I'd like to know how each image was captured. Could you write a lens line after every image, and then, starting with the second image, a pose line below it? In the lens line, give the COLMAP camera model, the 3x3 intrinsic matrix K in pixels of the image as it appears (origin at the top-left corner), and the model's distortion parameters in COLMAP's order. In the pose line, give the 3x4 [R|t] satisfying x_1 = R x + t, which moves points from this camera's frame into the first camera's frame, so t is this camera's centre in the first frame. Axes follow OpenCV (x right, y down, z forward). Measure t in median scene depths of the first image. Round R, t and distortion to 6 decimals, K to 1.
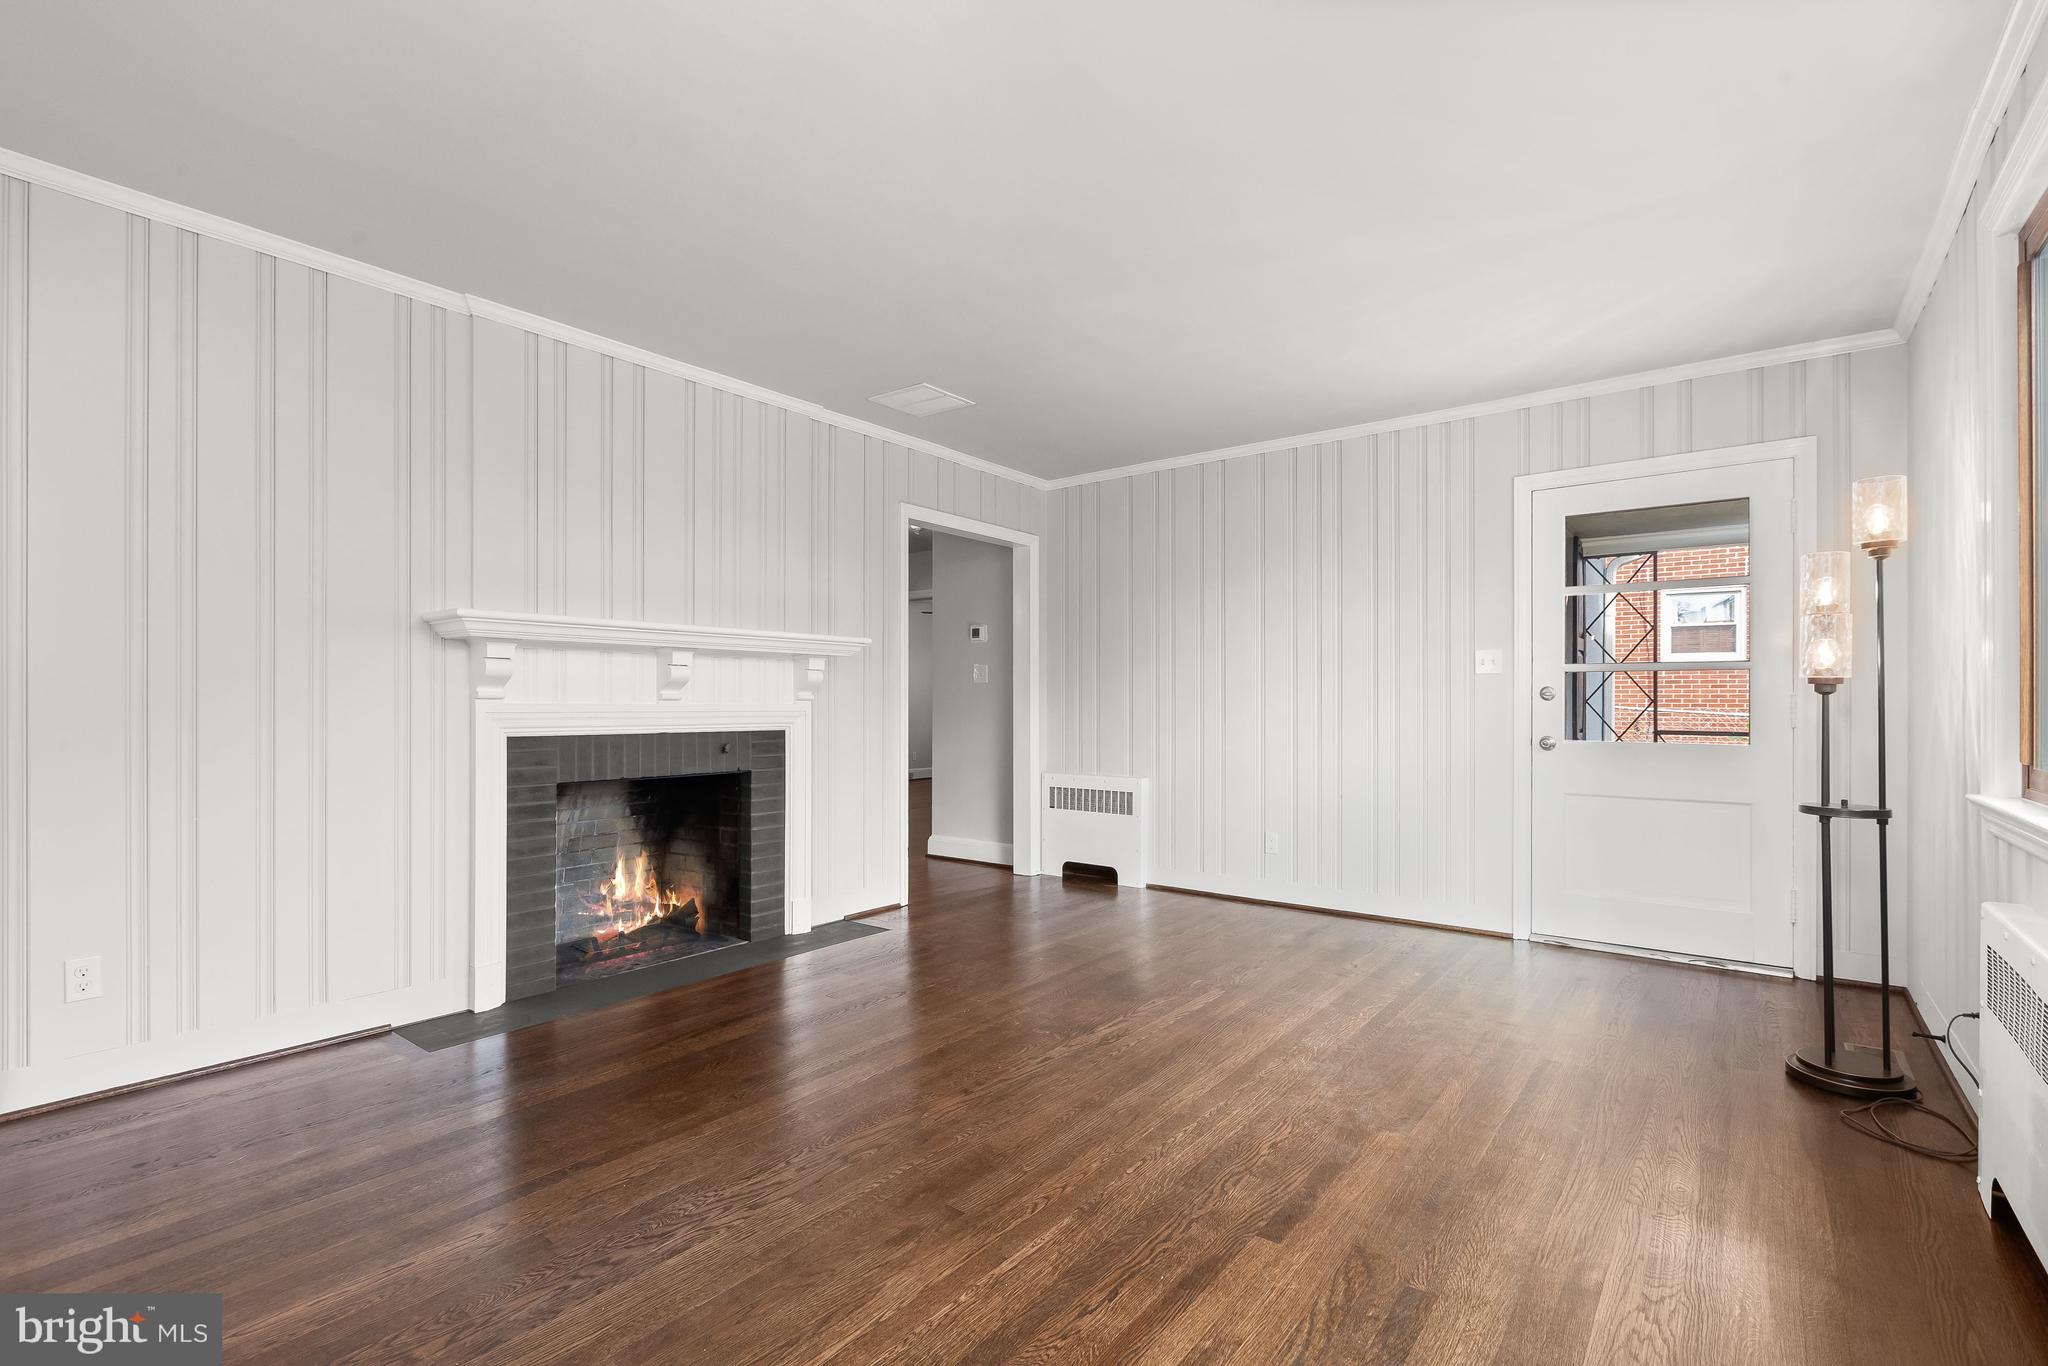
lens RADIAL K [[936.5, 0, 1019.2], [0, 936.5, 703.3], [0, 0, 1]] dist [0.004364, 0.000965]
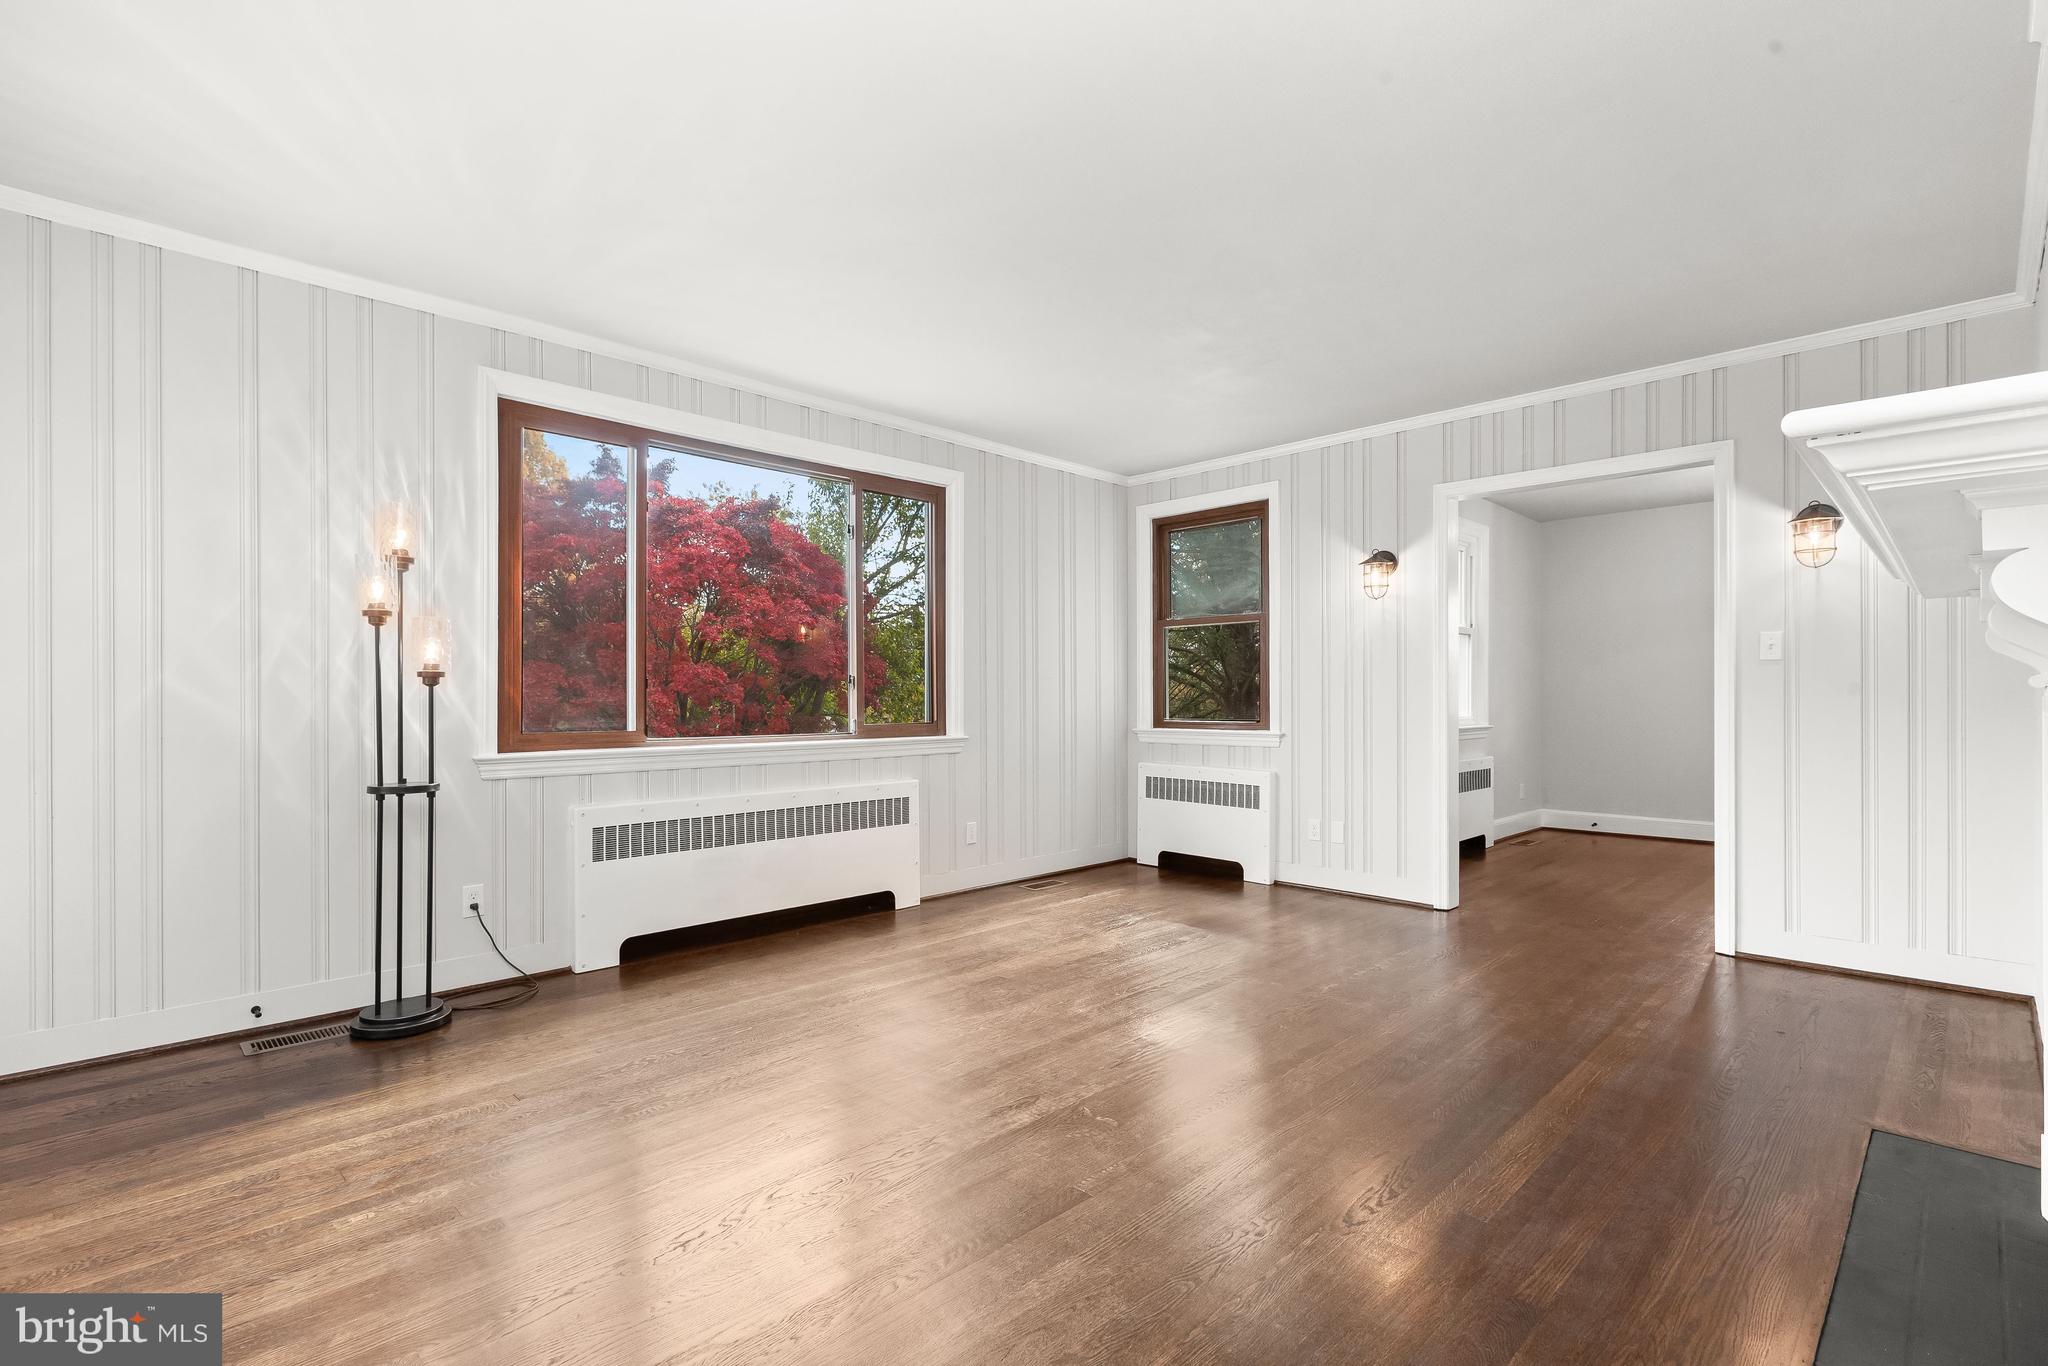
lens RADIAL K [[936.5, 0, 1004.4], [0, 936.5, 698.7], [0, 0, 1]] dist [0.004364, 0.000965]
pose [[-0.991255, -0.001751, 0.131949, 0.003537], [-0.001806, 0.999998, -0.000297, 0.003924], [-0.131948, -0.000532, -0.991256, 1.304122]]
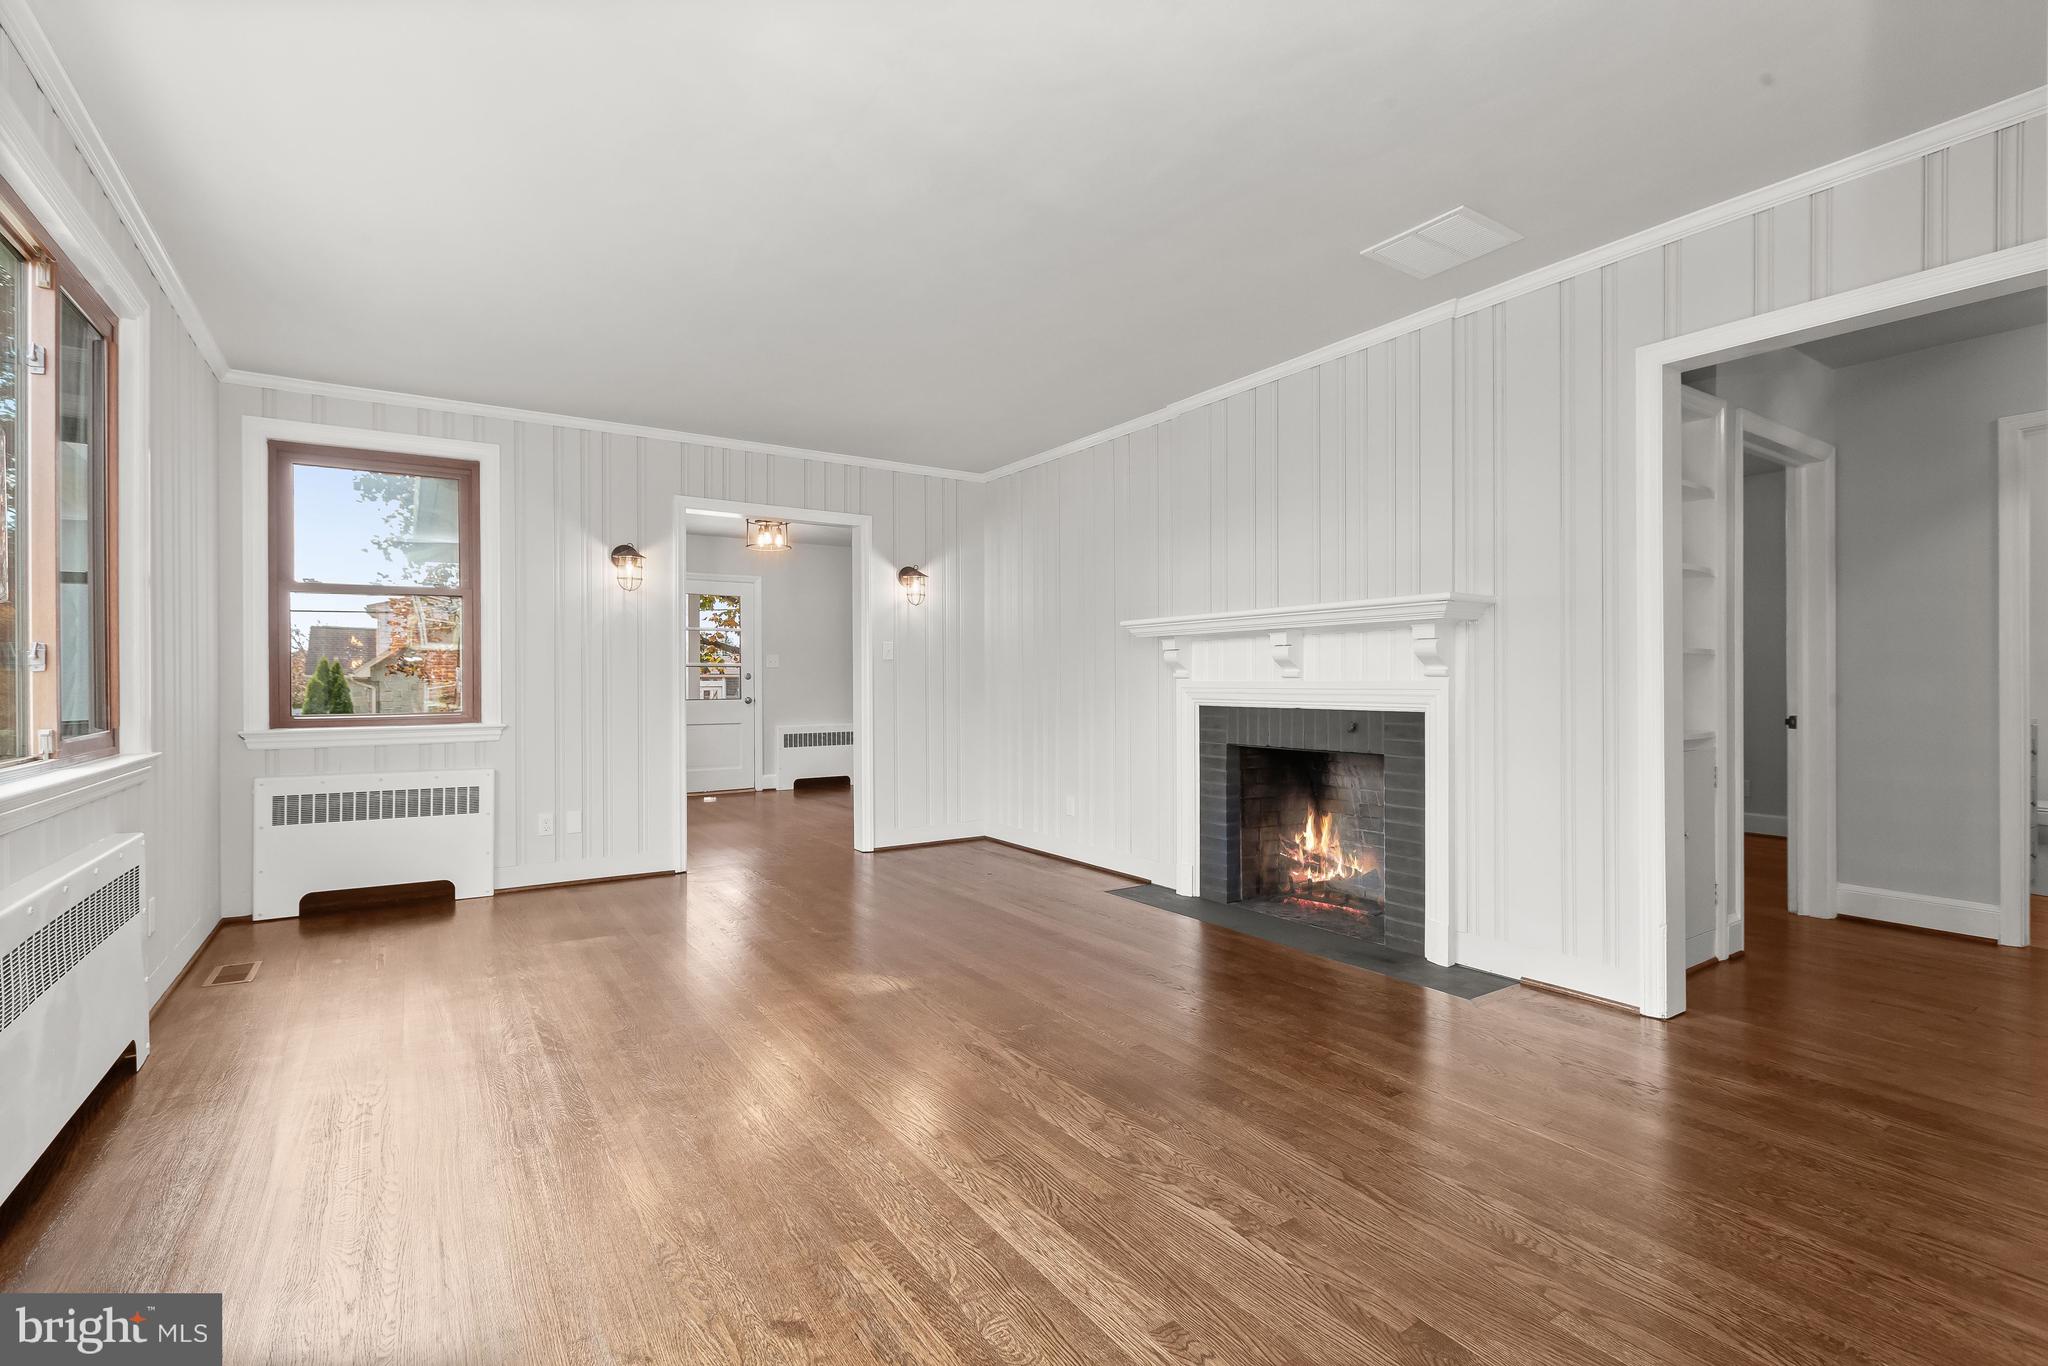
lens RADIAL K [[936.5, 0, 1012.8], [0, 936.5, 678.0], [0, 0, 1]] dist [0.004364, 0.000965]
pose [[-0.328372, -0.003876, -0.944541, 0.681575], [0.004304, 0.999975, -0.005599, 0.001470], [0.944539, -0.005904, -0.328347, 0.959482]]
